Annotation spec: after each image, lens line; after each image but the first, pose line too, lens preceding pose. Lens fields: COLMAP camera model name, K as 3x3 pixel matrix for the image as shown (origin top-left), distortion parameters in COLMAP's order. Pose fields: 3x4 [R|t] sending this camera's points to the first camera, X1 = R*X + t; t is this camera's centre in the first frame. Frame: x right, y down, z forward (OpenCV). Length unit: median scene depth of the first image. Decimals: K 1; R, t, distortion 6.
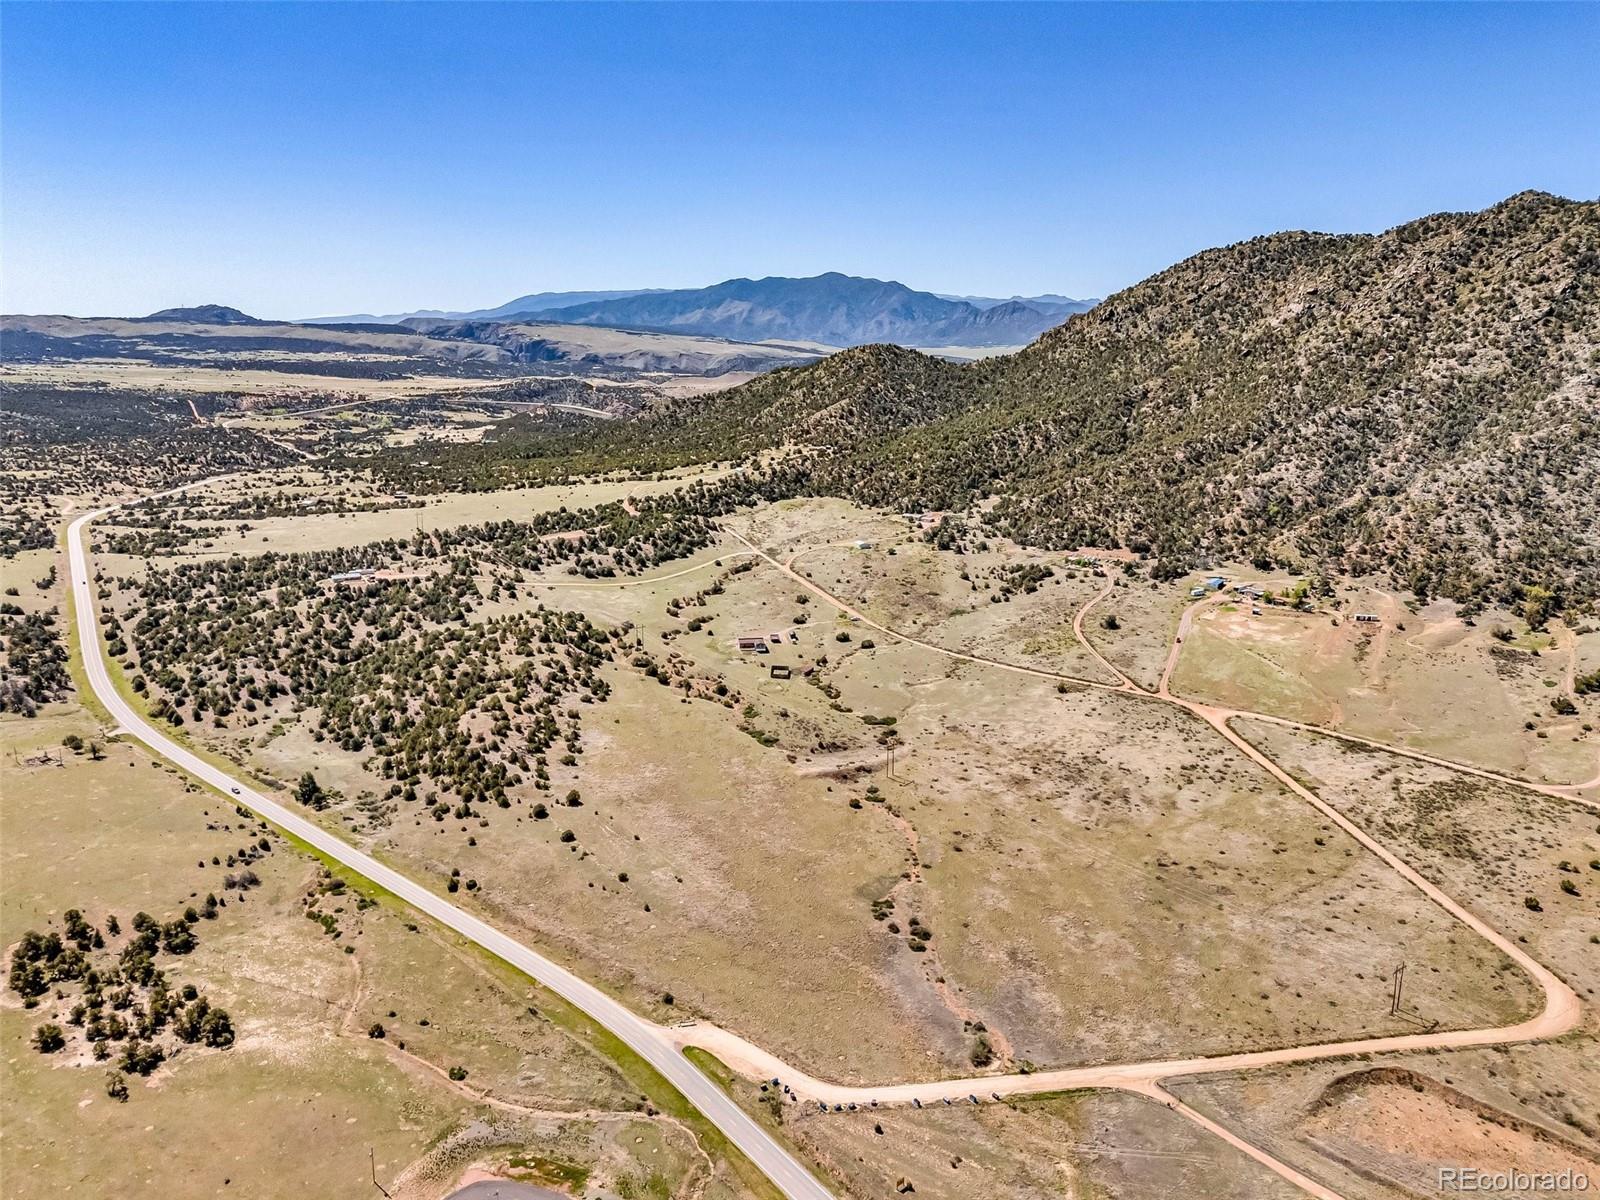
lens RADIAL K [[1169.5, 0, 800.5], [0, 1169.5, 598.4], [0, 0, 1]] dist [0.073097, -0.063829]
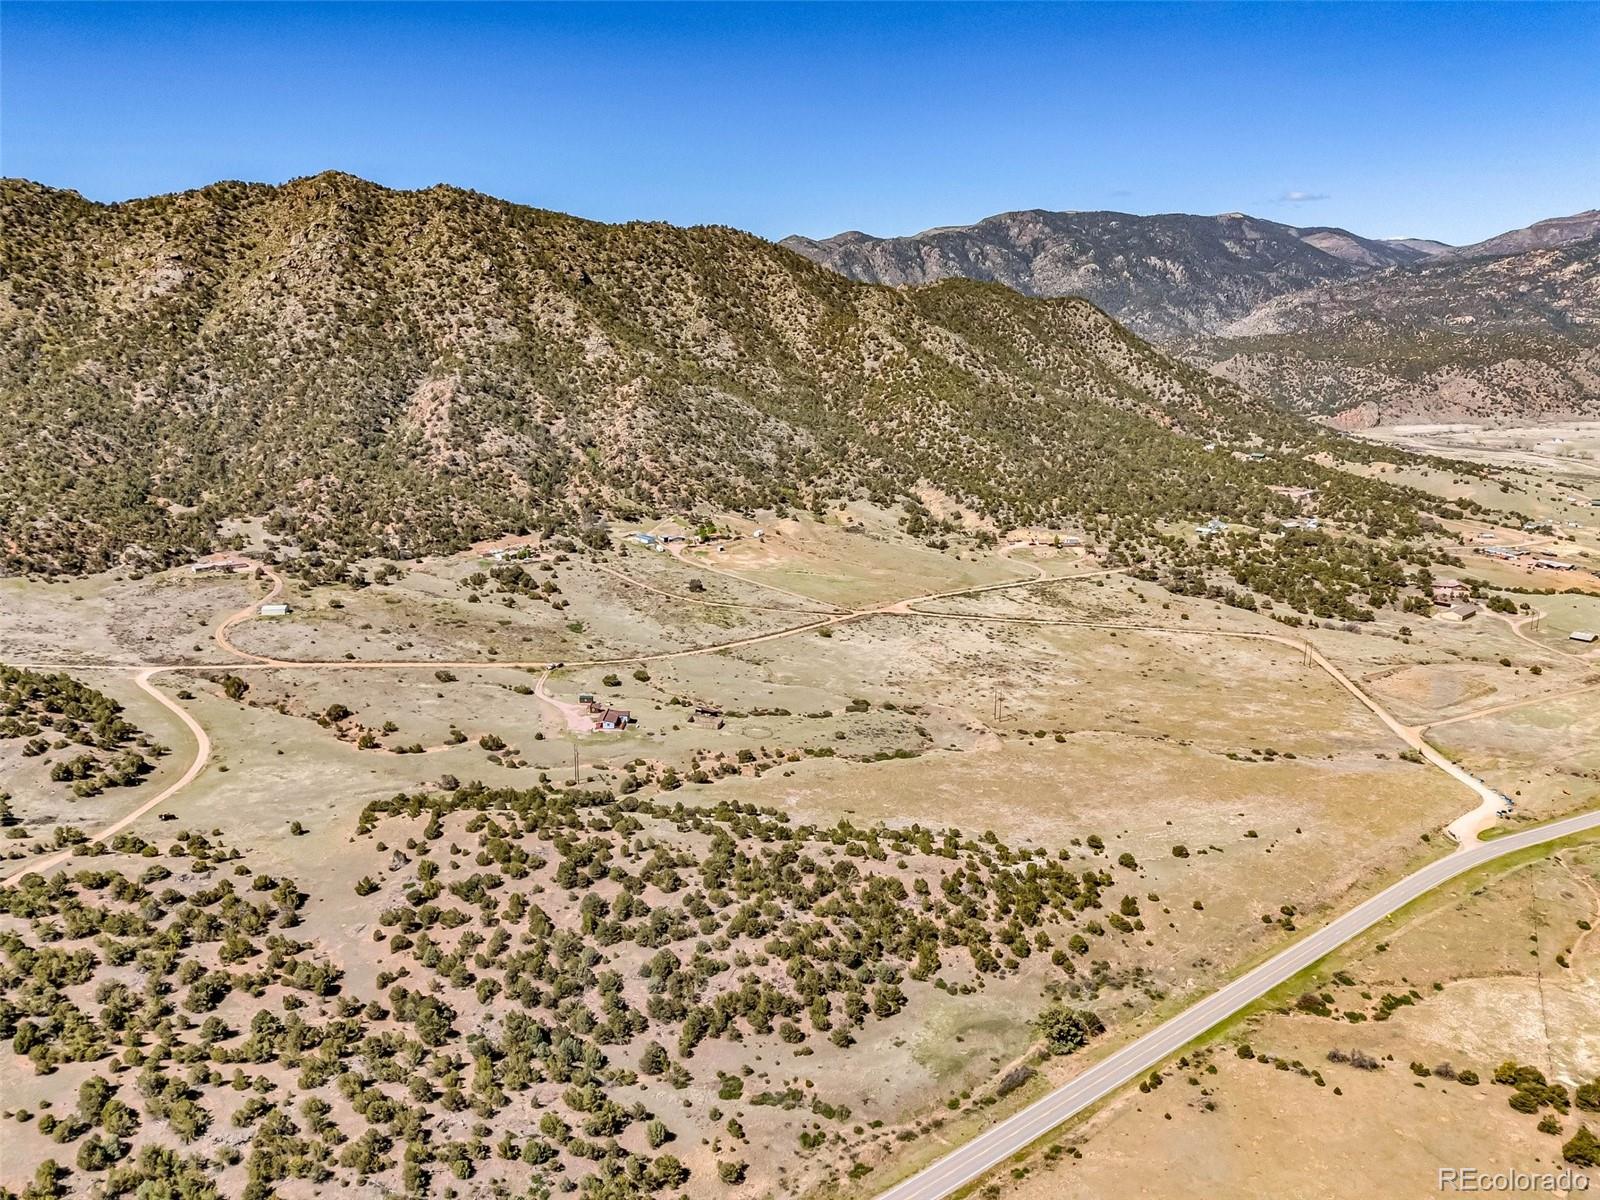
lens RADIAL K [[1169.5, 0, 800.5], [0, 1169.5, 598.4], [0, 0, 1]] dist [0.073097, -0.063829]
pose [[0.176748, -0.249364, 0.952144, -0.804924], [0.221267, 0.952679, 0.208430, -0.186926], [-0.959063, 0.173838, 0.223560, 0.764295]]
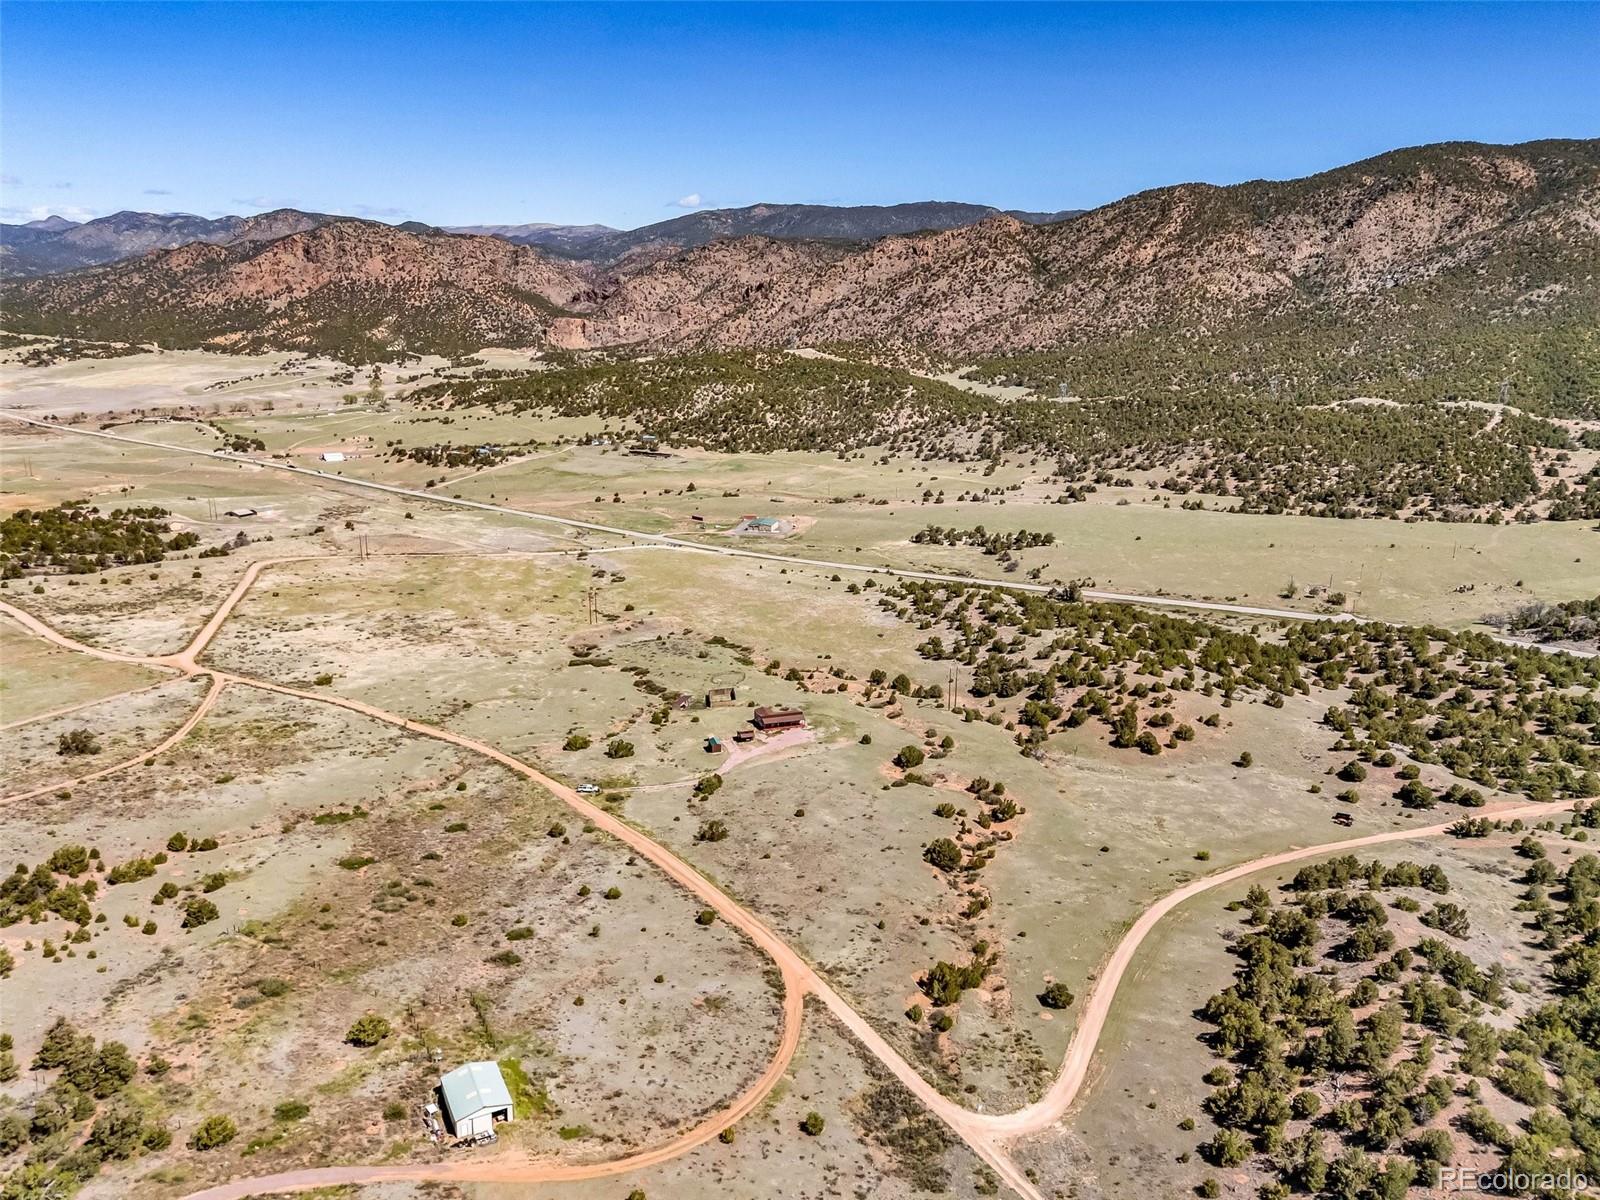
lens RADIAL K [[1182.7, 0, 763.0], [0, 1182.7, 554.1], [0, 0, 1]] dist [0.142132, -0.065003]
pose [[-0.993505, 0.018215, -0.112322, 0.036100], [-0.033785, 0.895370, 0.444039, -0.335378], [0.108658, 0.444950, -0.888939, 1.646135]]
